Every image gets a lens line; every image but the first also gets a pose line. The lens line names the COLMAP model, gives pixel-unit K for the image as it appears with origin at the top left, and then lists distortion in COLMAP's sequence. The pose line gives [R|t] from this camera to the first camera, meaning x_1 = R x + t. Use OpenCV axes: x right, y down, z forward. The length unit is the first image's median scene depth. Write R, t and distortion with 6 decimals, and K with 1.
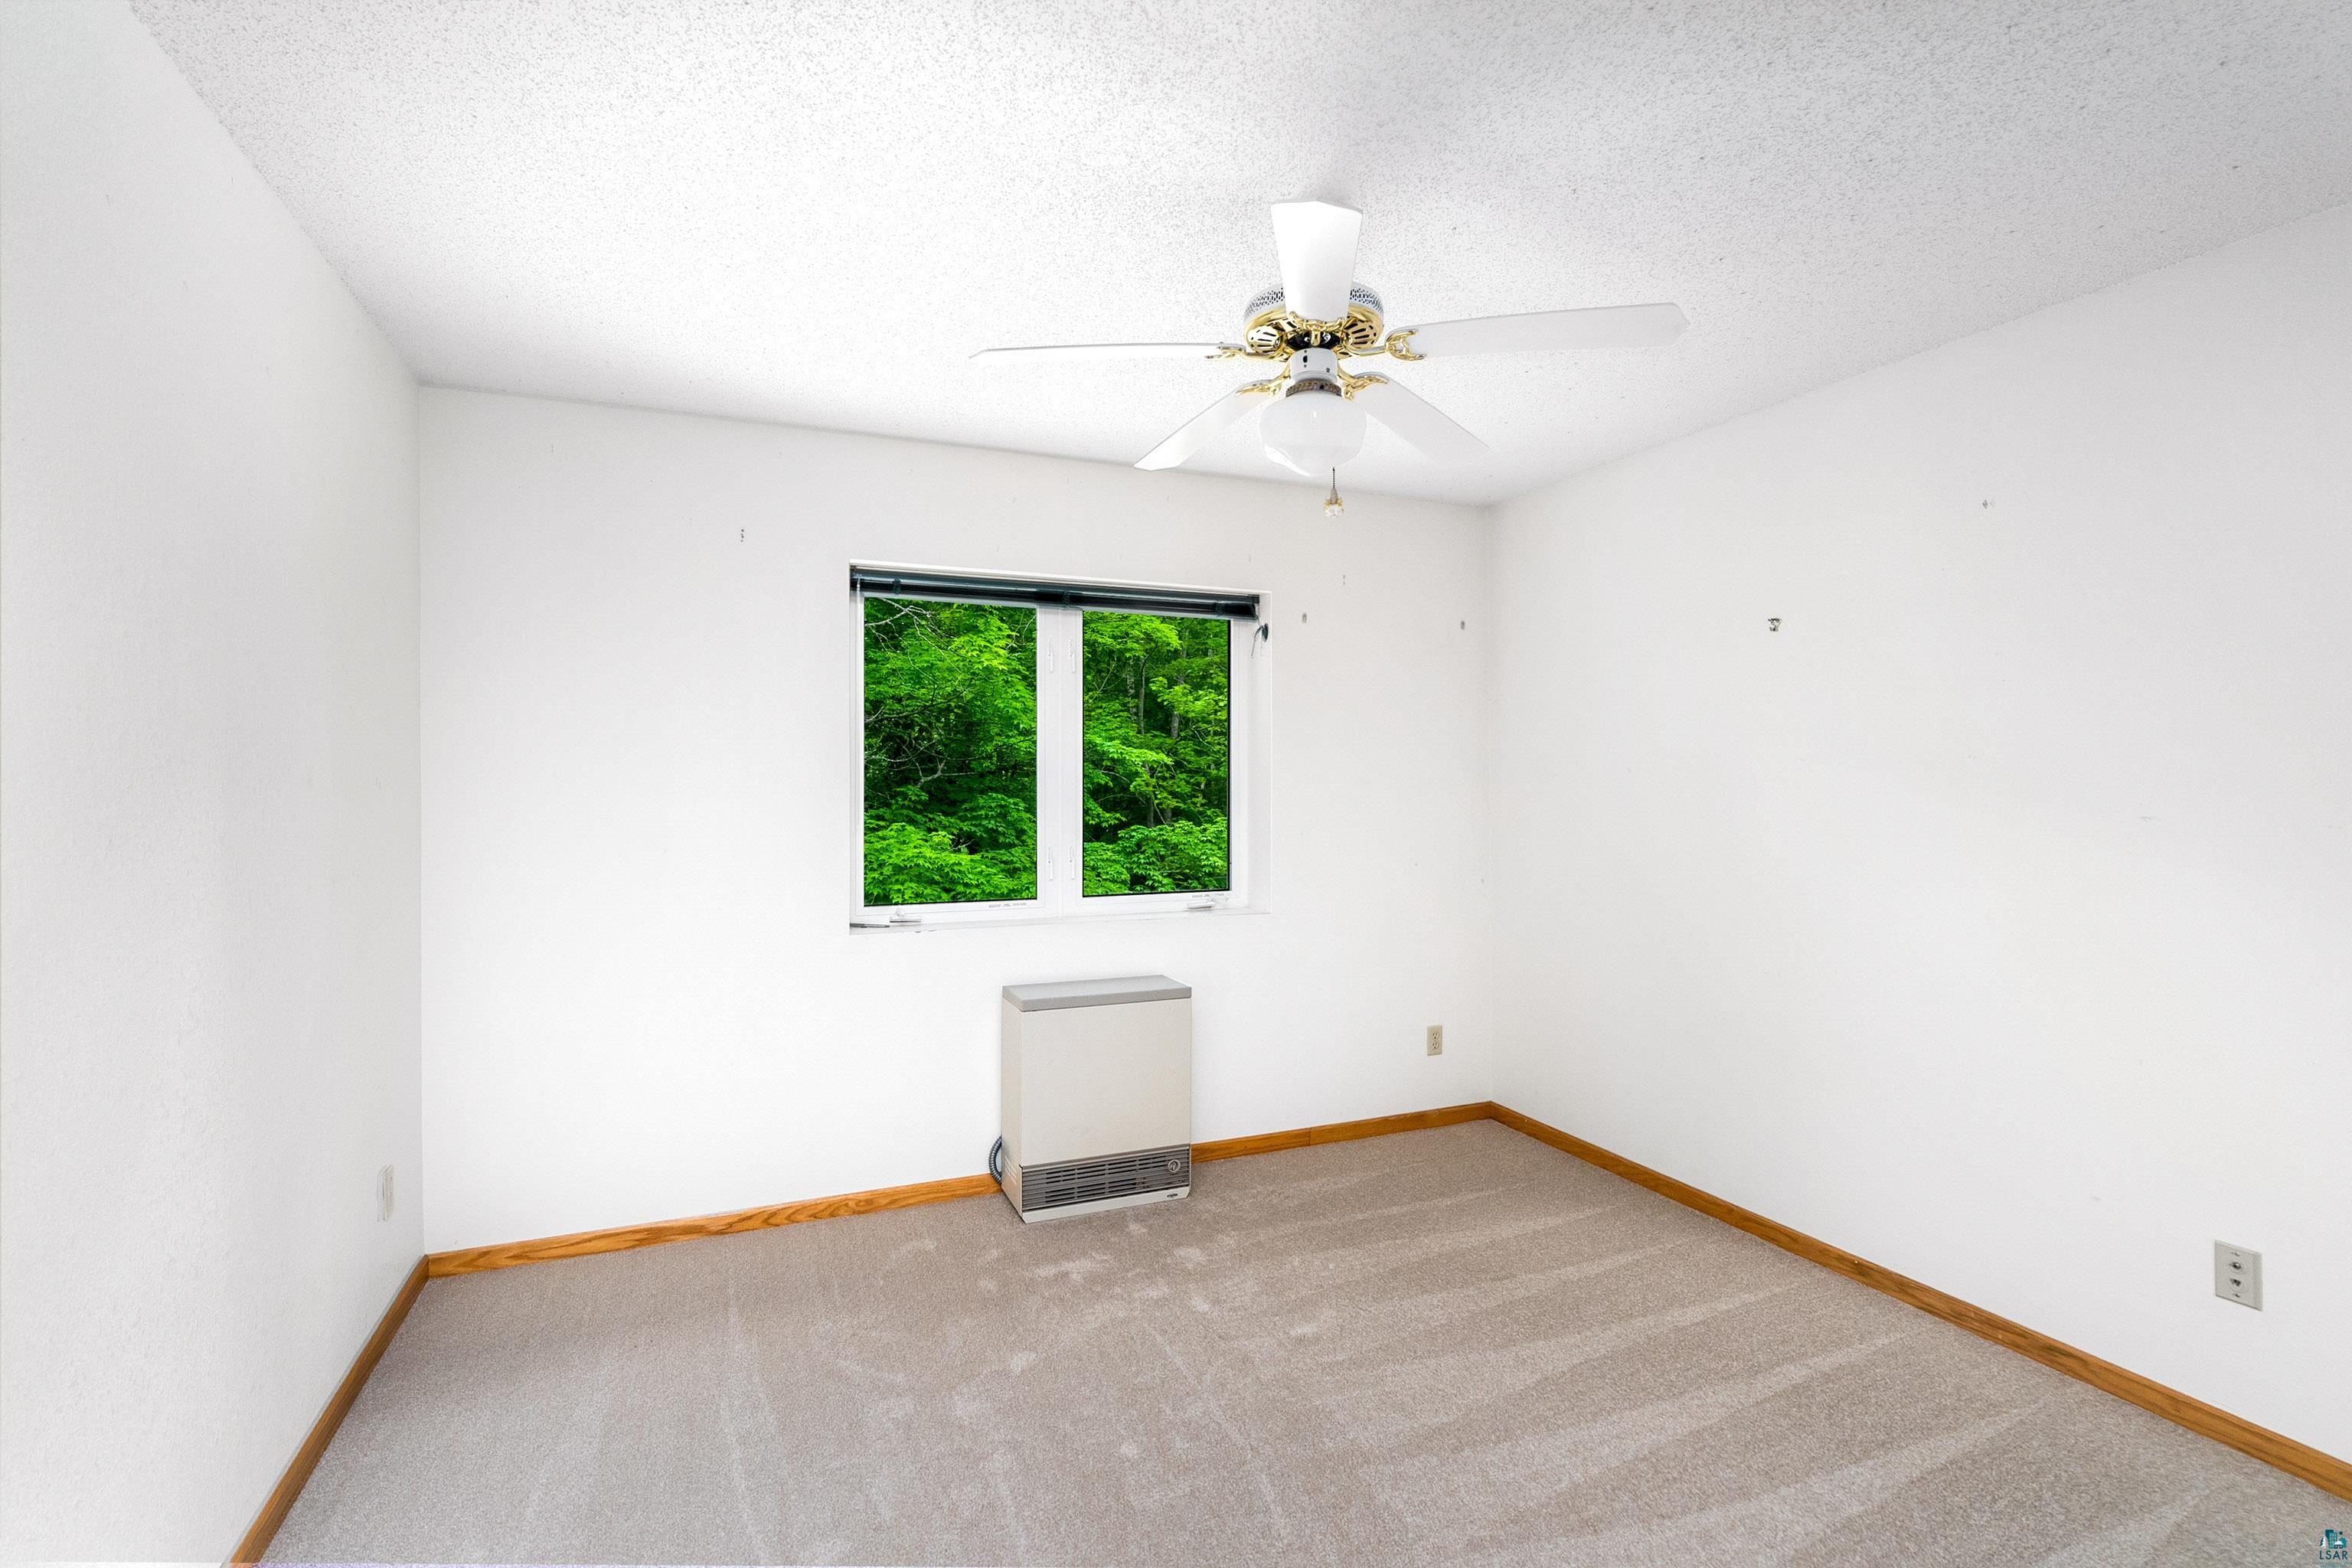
lens RADIAL K [[1075.3, 0, 1177.6], [0, 1075.3, 778.6], [0, 0, 1]] dist [-0.003661, 0.000575]
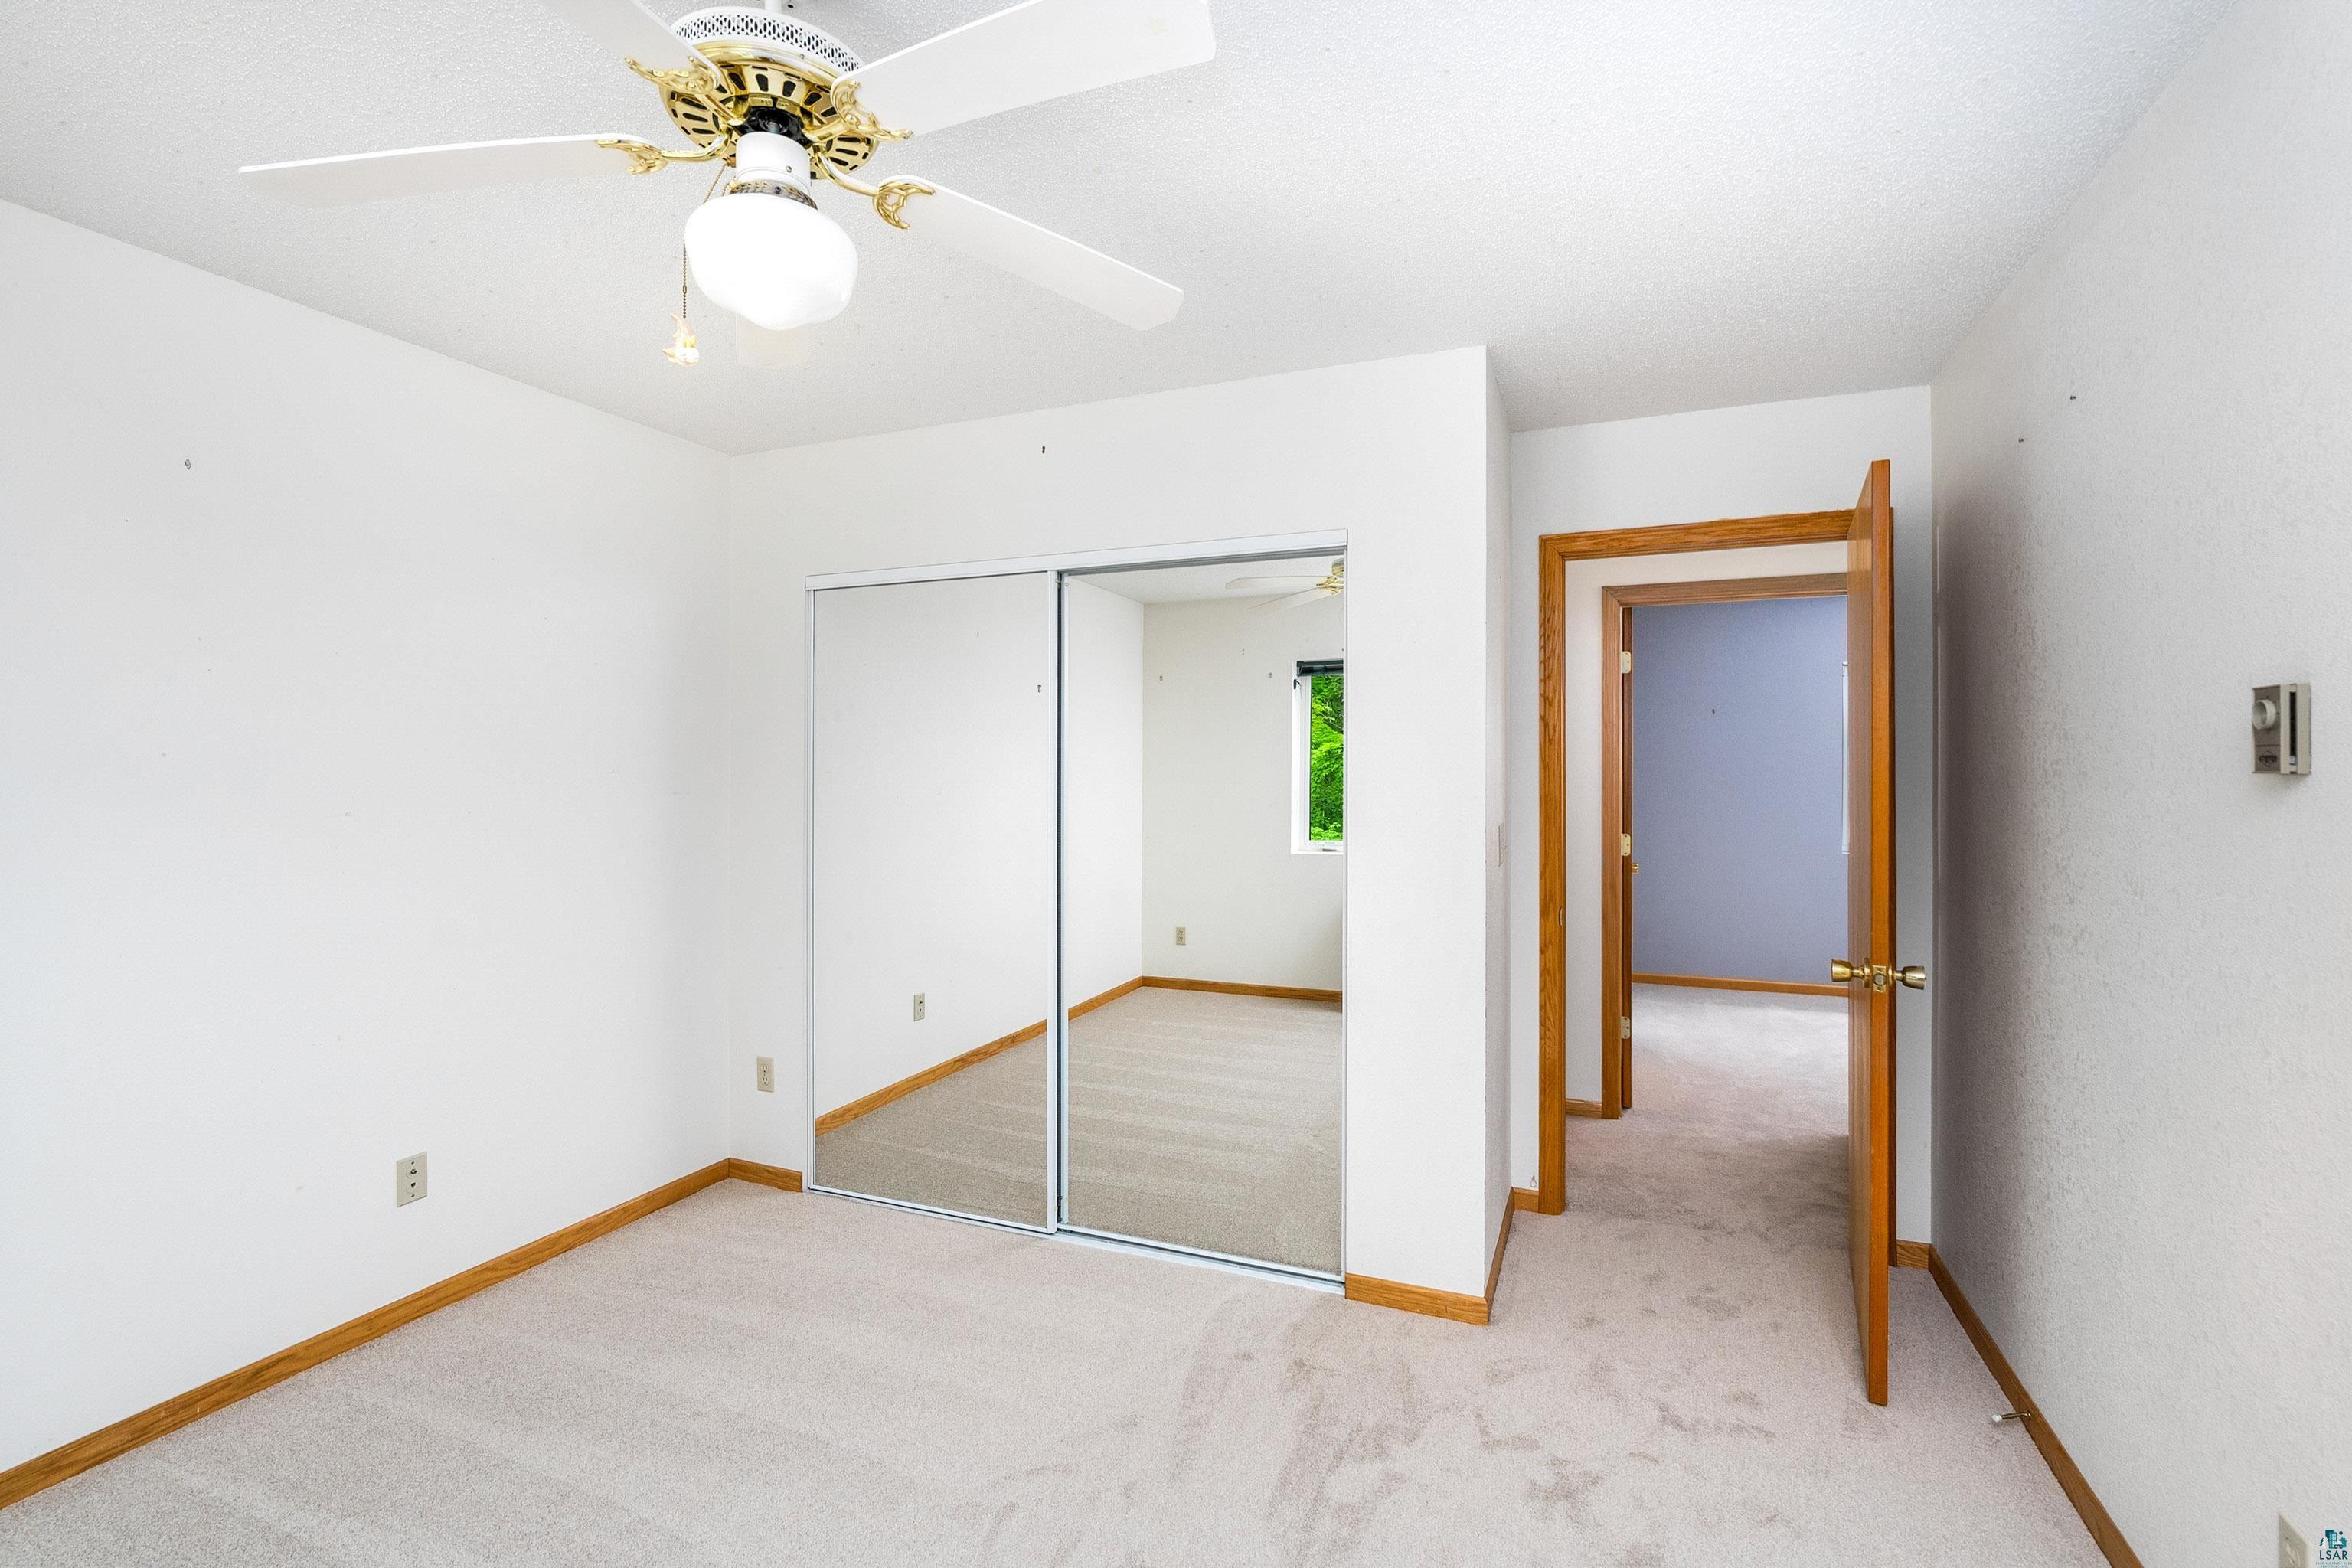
lens RADIAL K [[1075.3, 0, 1176.5], [0, 1075.3, 781.4], [0, 0, 1]] dist [-0.003661, 0.000575]
pose [[-0.713277, 0.003917, 0.700871, -0.485300], [0.008264, 0.999962, 0.002822, 0.006253], [-0.700833, 0.007805, -0.713282, 1.192885]]
